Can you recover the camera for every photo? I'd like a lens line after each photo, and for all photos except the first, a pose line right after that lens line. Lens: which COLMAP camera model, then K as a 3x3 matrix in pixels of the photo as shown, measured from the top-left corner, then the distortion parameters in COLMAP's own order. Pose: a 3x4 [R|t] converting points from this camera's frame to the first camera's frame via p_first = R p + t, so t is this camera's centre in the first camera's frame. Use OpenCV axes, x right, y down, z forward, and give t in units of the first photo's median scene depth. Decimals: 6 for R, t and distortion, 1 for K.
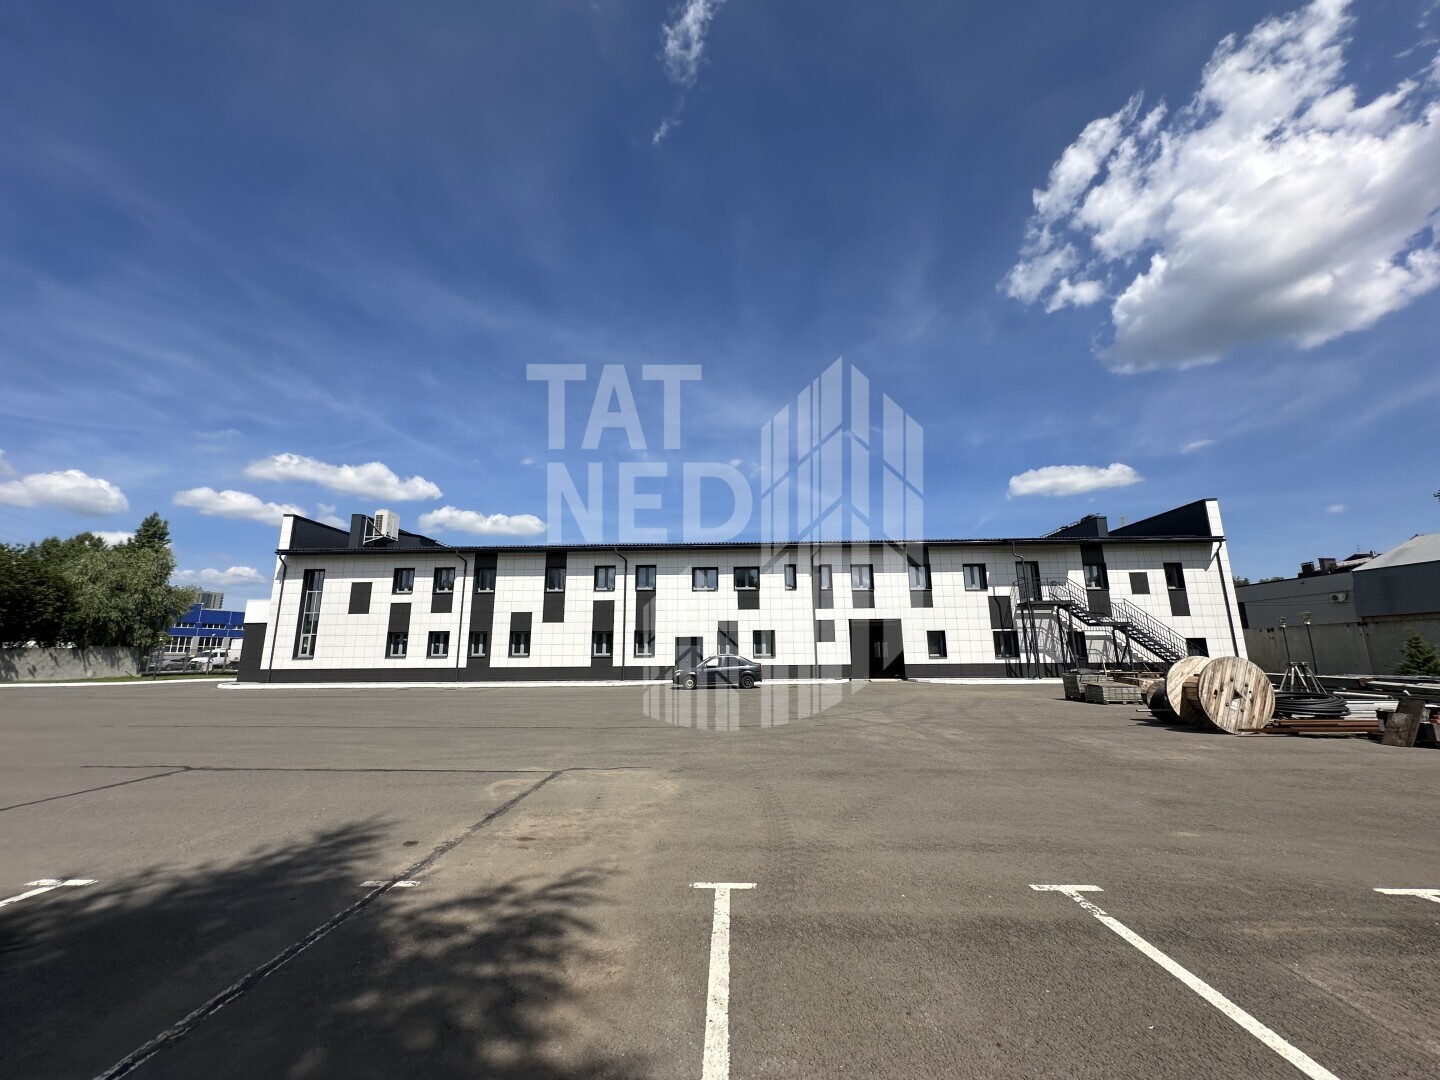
lens RADIAL K [[575.4, 0, 721.7], [0, 575.4, 545.2], [0, 0, 1]] dist [0.002006, -0.000279]
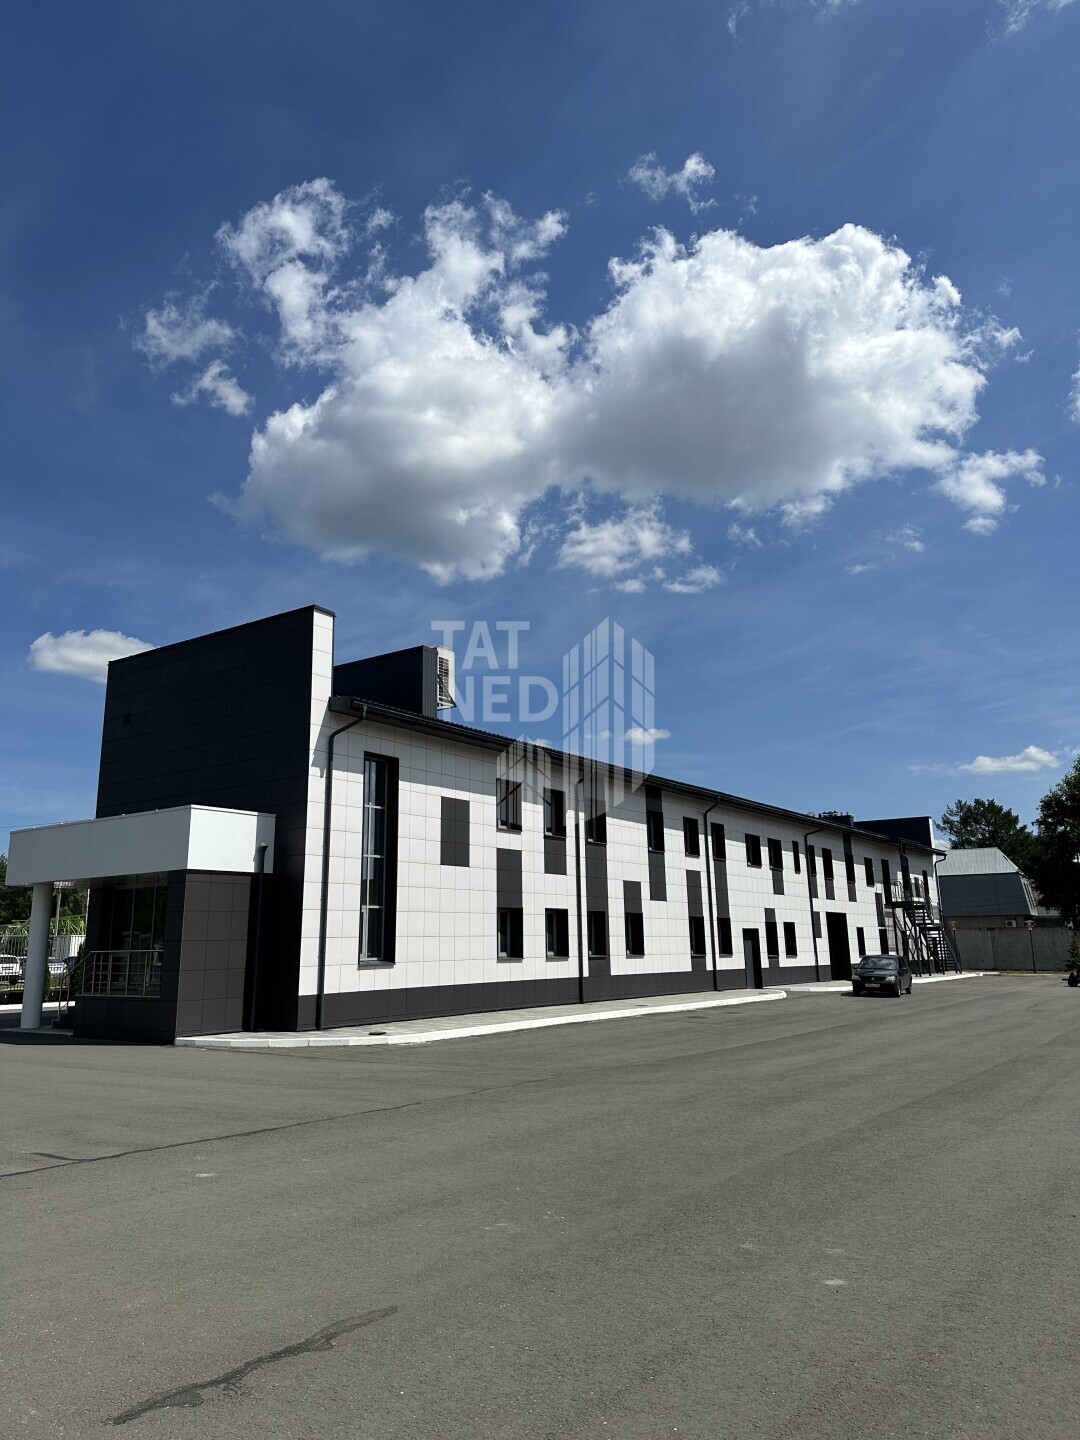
lens RADIAL K [[1012.5, 0, 540.0], [0, 1012.5, 720.0], [0, 0, 1]] dist [0.046664, -0.001914]
pose [[0.553803, 0.183628, 0.812147, -1.283006], [-0.157804, 0.980849, -0.114166, 0.085411], [-0.817558, -0.064934, 0.572174, 0.475852]]
